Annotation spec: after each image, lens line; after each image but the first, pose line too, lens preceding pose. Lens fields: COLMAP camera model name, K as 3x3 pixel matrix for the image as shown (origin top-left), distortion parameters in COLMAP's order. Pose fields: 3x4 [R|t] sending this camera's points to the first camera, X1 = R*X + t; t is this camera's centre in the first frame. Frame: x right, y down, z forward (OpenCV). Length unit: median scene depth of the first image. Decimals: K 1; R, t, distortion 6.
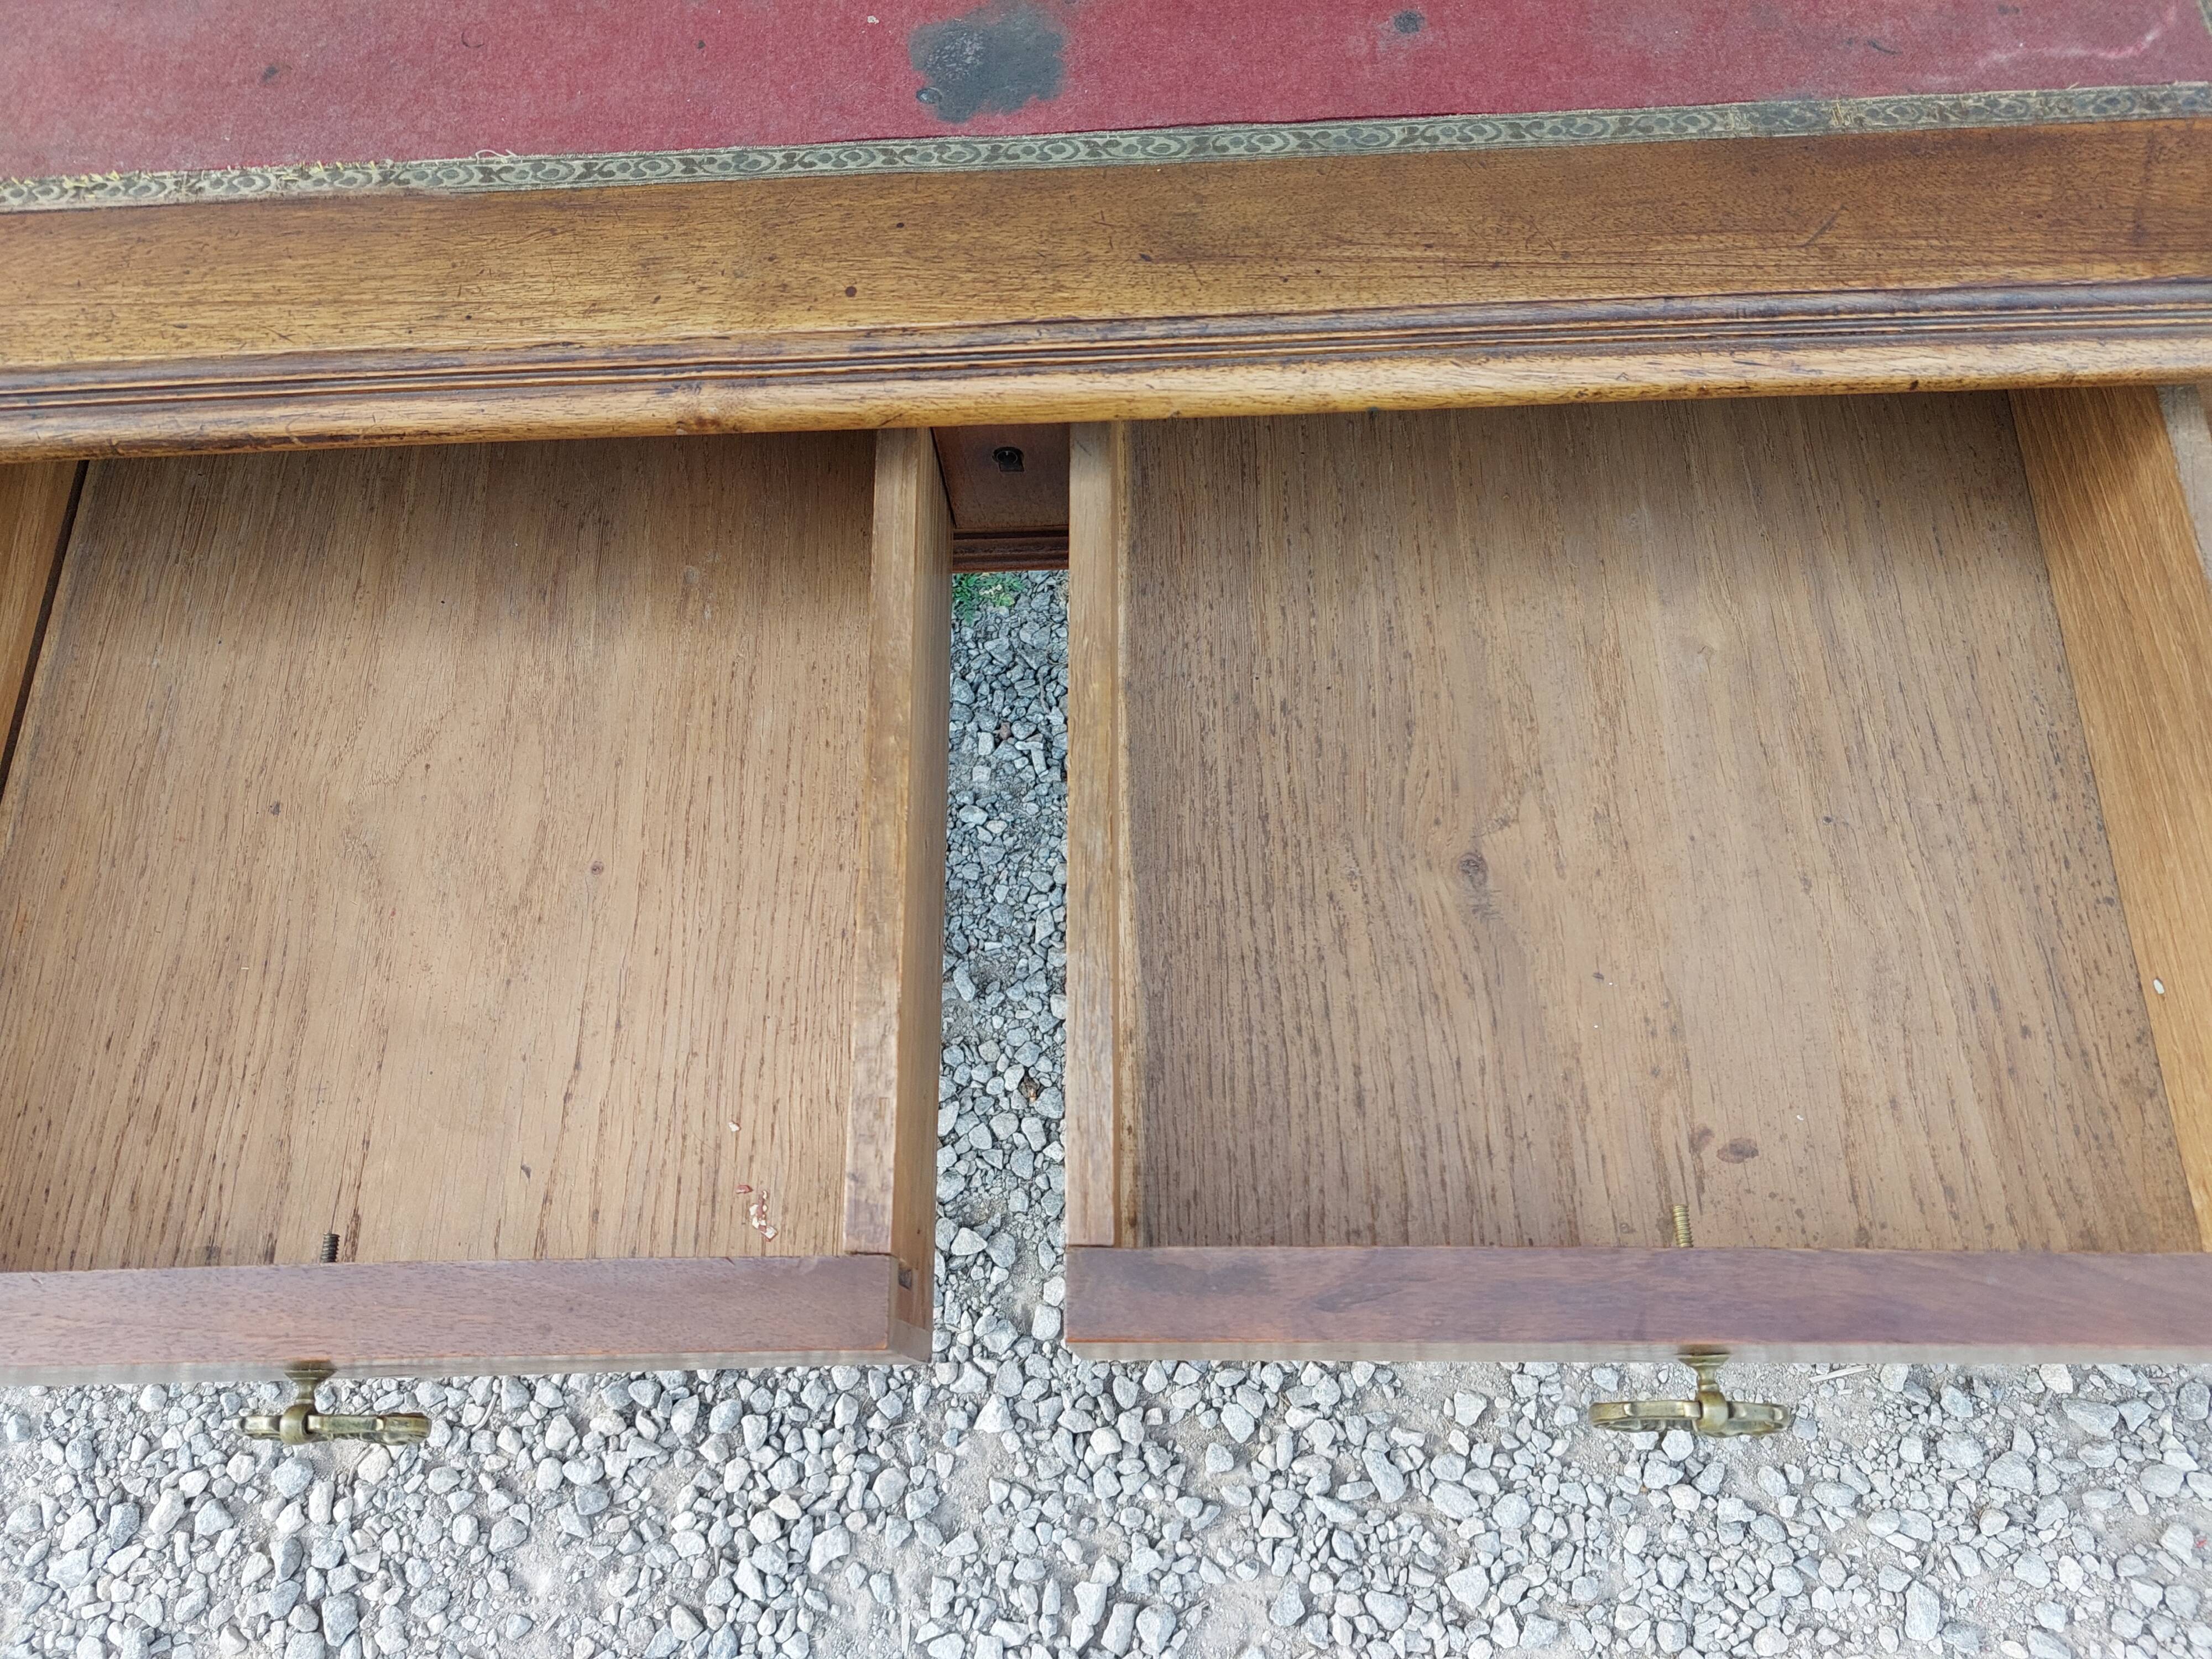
lens RADIAL K [[1613.9, 0, 1086.7], [0, 1613.9, 854.2], [0, 0, 1]] dist [0.045049, -0.049834]
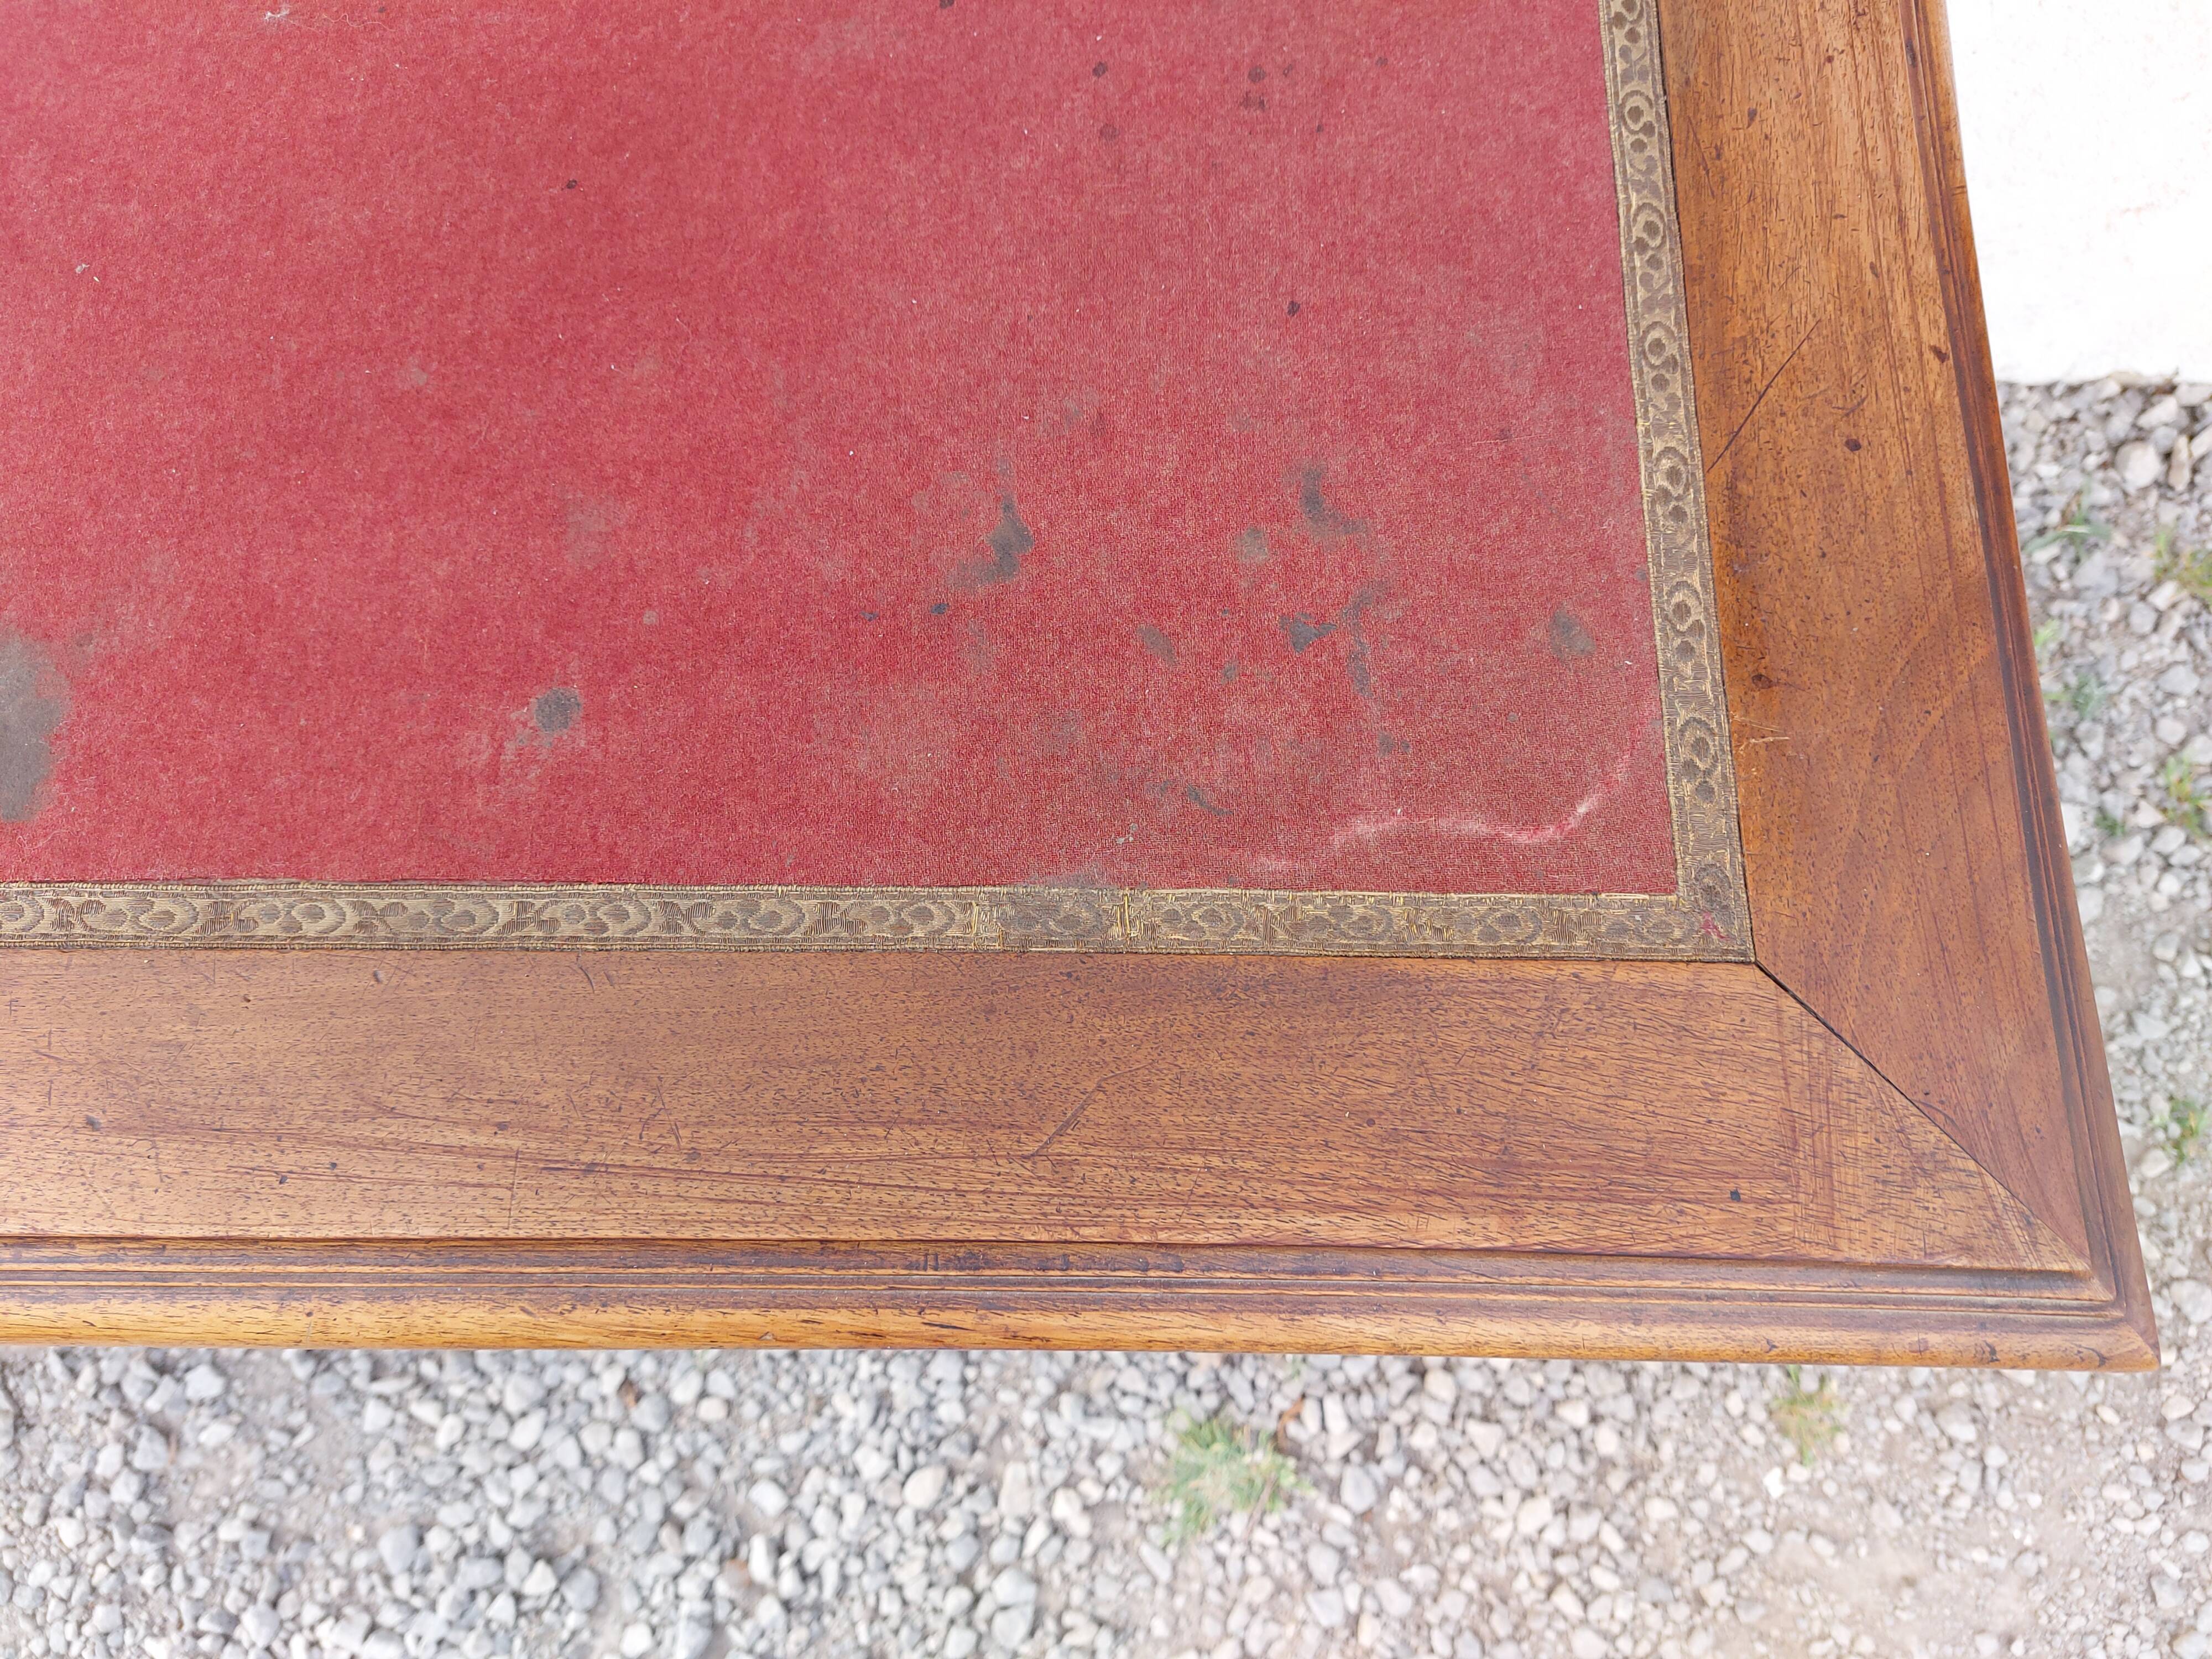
lens RADIAL K [[1613.9, 0, 1097.1], [0, 1613.9, 830.4], [0, 0, 1]] dist [0.045049, -0.049834]
pose [[0.999589, 0.022329, 0.018003, 0.428897], [-0.023953, 0.995122, 0.095699, -0.547525], [-0.015779, -0.096091, 0.995248, 0.310626]]
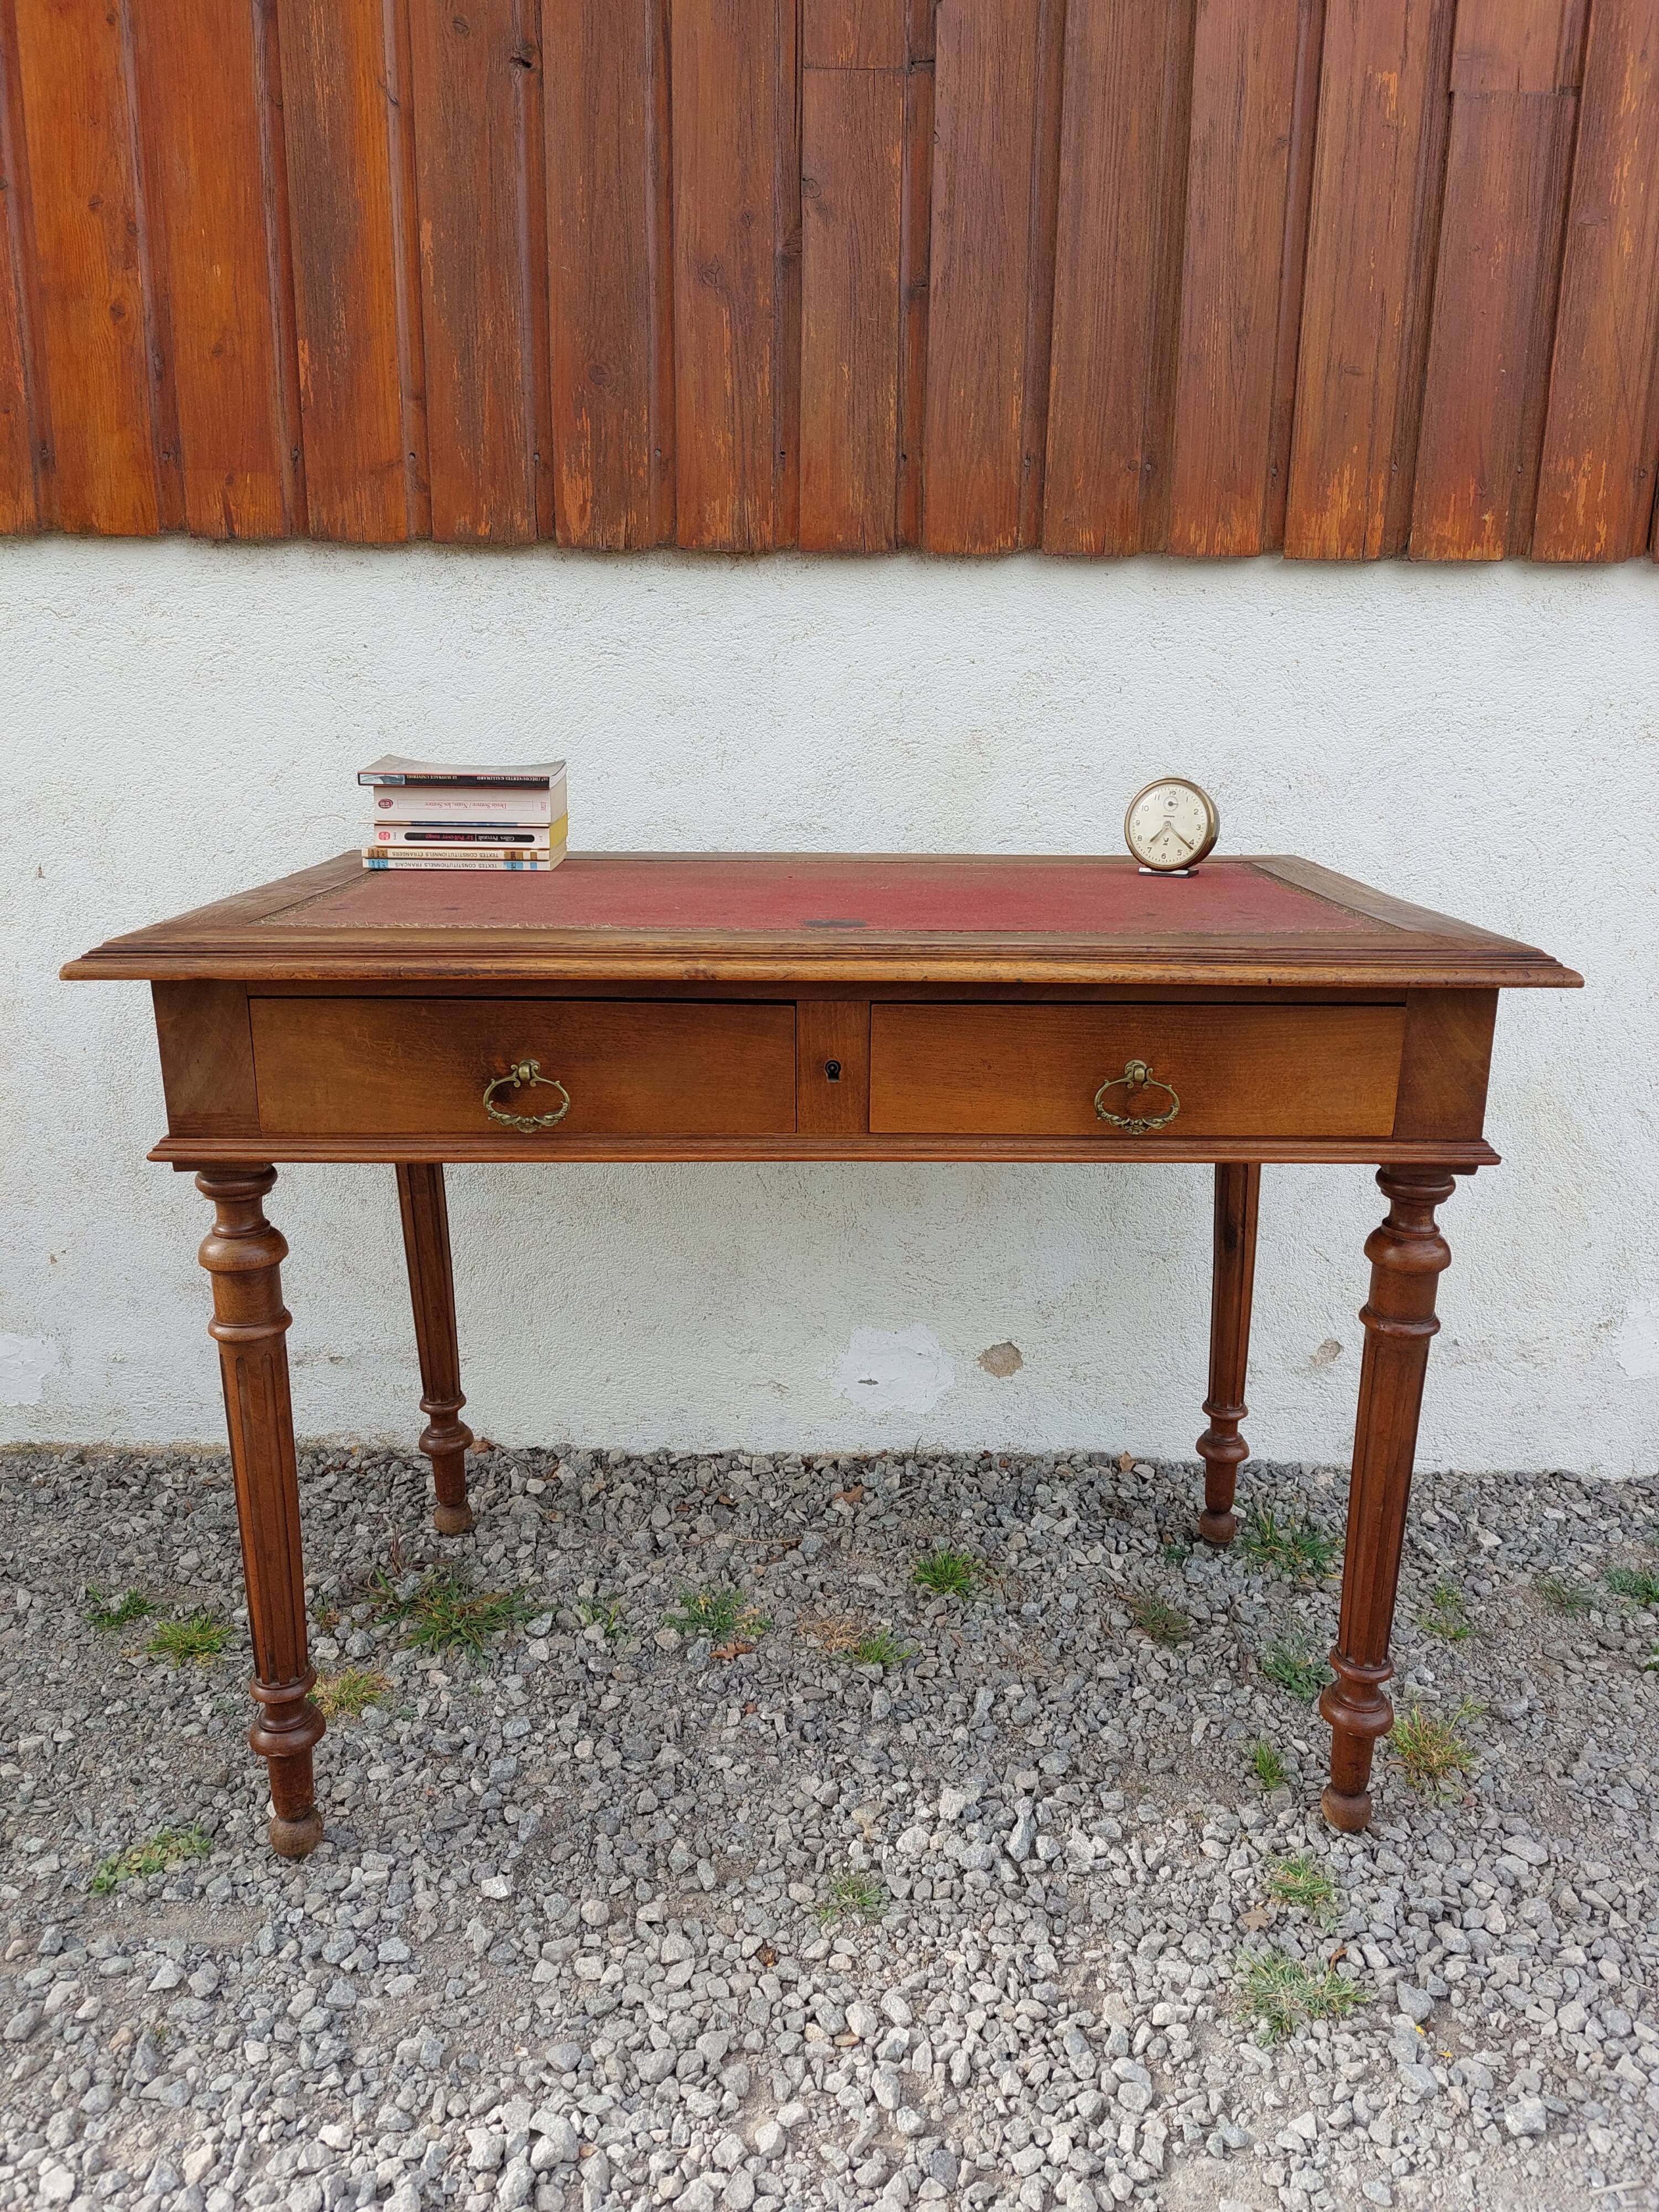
lens RADIAL K [[1613.9, 0, 850.1], [0, 1613.9, 1107.7], [0, 0, 1]] dist [0.045049, -0.049834]
pose [[0.998093, 0.052906, 0.031790, -0.095058], [-0.005402, 0.587936, -0.808889, 1.438494], [-0.061486, 0.807175, 0.587101, -0.076921]]
